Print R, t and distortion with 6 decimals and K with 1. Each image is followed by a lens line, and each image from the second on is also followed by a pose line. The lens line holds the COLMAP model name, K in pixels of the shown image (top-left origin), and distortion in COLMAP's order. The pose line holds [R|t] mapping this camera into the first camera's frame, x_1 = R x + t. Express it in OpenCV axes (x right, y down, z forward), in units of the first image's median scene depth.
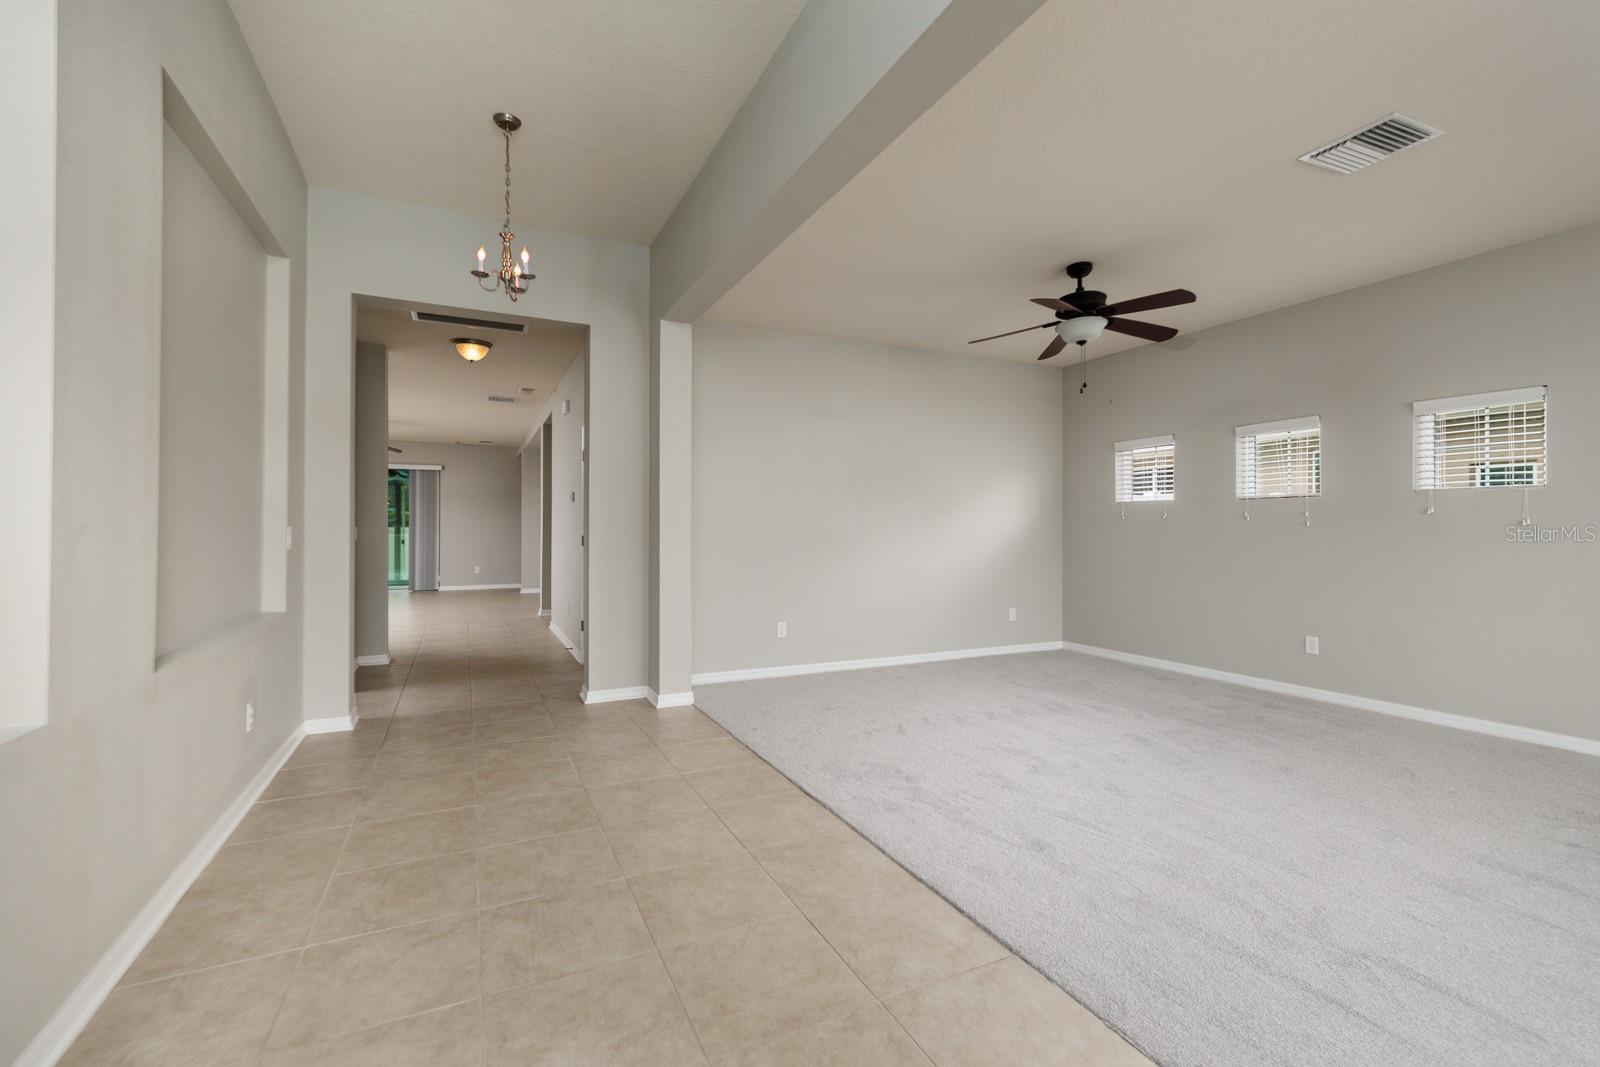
lens RADIAL K [[698.7, 0, 800.0], [0, 698.7, 533.5], [0, 0, 1]] dist [0.013294, 0.000196]
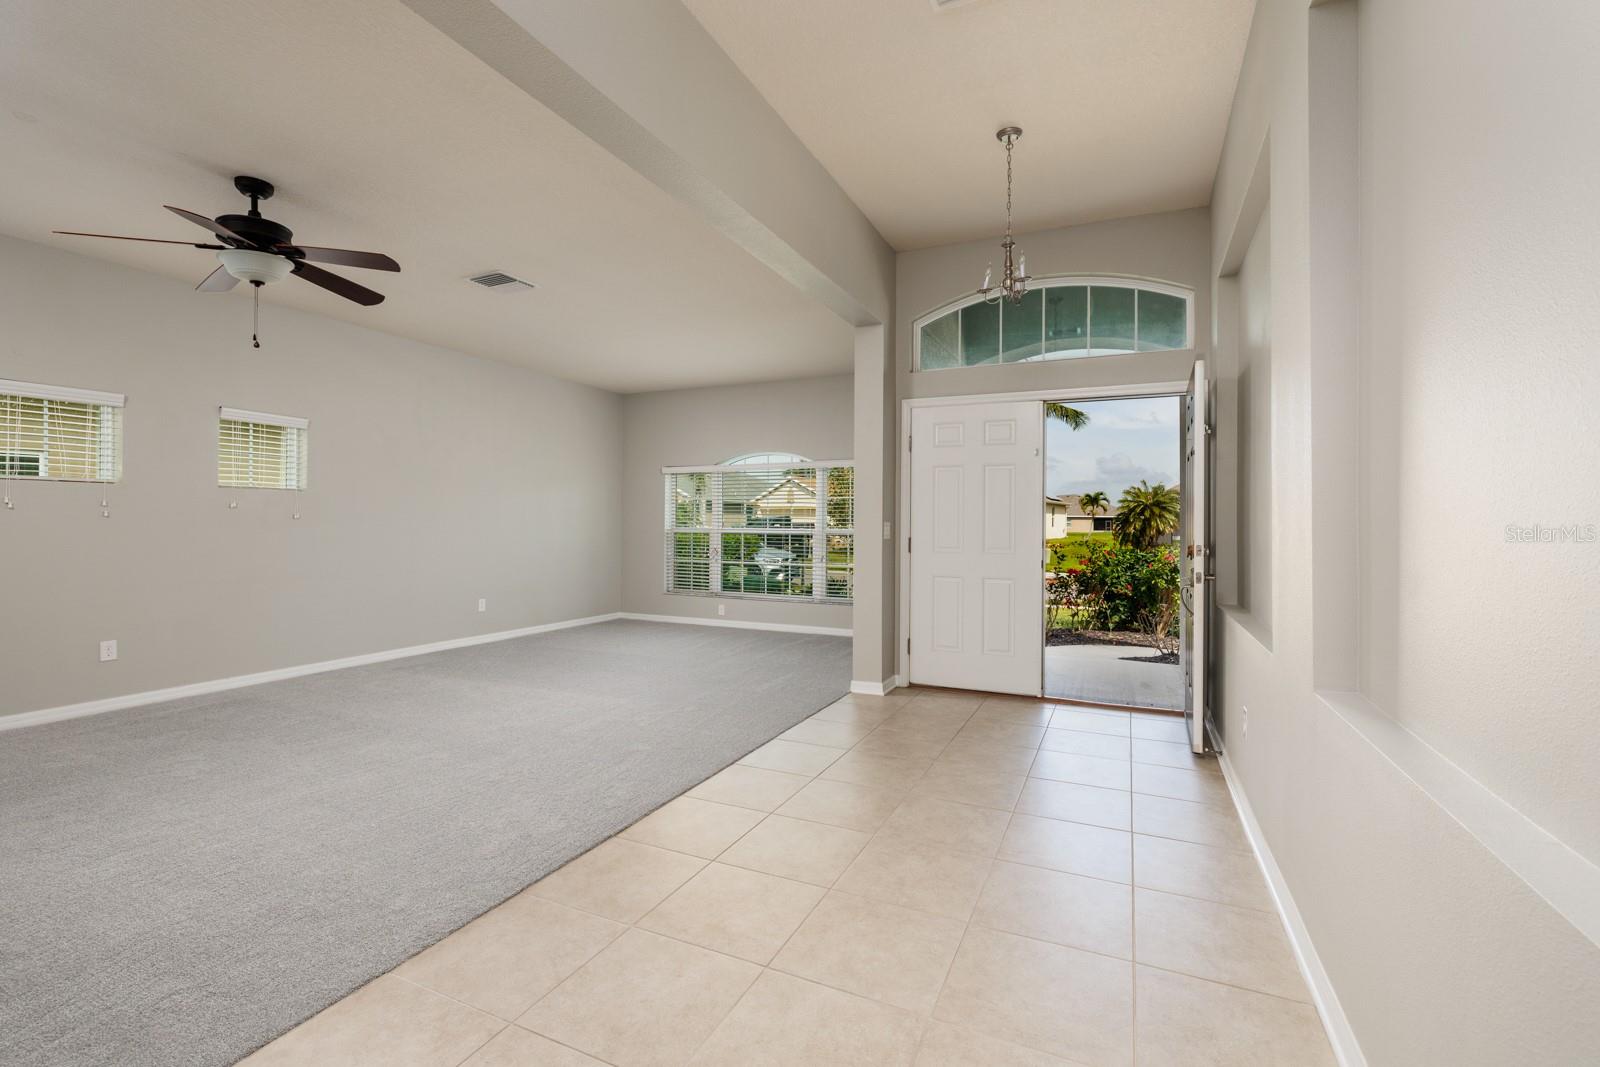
lens RADIAL K [[715.0, 0, 801.6], [0, 715.0, 517.3], [0, 0, 1]] dist [-0.003131, -0.000196]
pose [[-0.641695, 0.003724, 0.766951, -0.659392], [-0.001424, 0.999981, -0.006047, -0.006543], [-0.766959, -0.004972, -0.641677, 1.143702]]
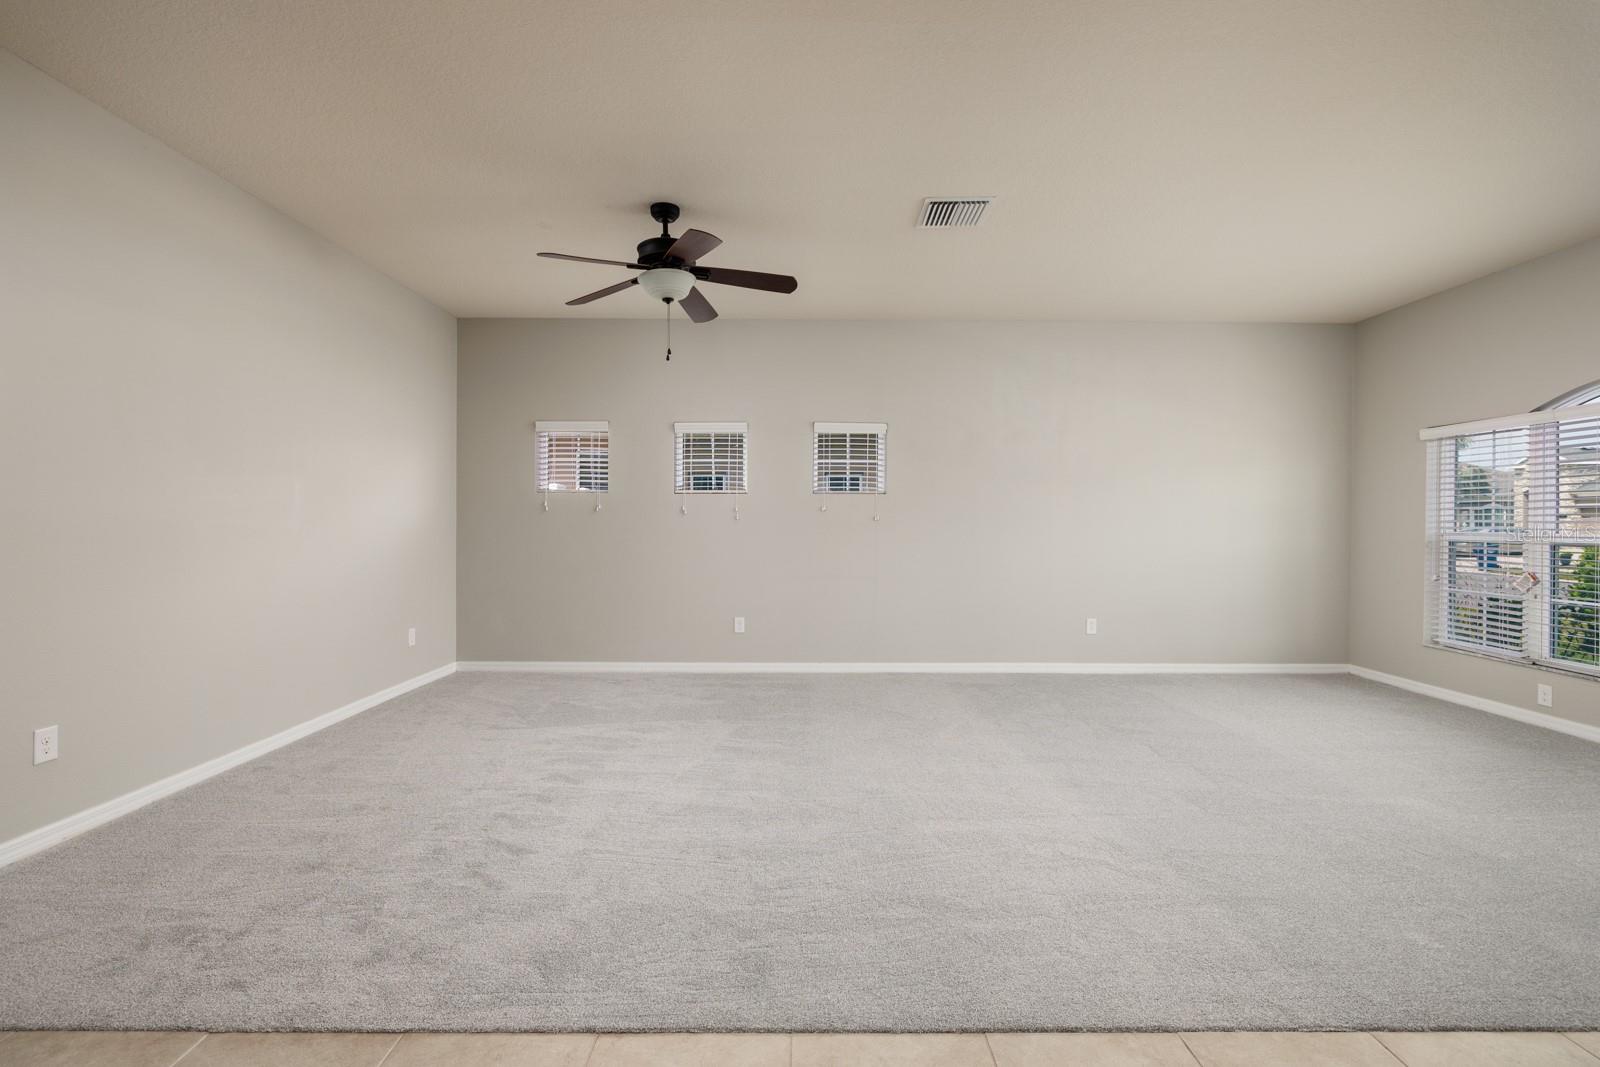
lens RADIAL K [[709.0, 0, 800.0], [0, 709.0, 533.5], [0, 0, 1]] dist [-0.006449, 0.000111]
pose [[0.427989, -0.012952, 0.903691, -0.327220], [0.001241, 0.999905, 0.013744, -0.004601], [-0.903783, -0.004761, 0.427964, 0.535892]]
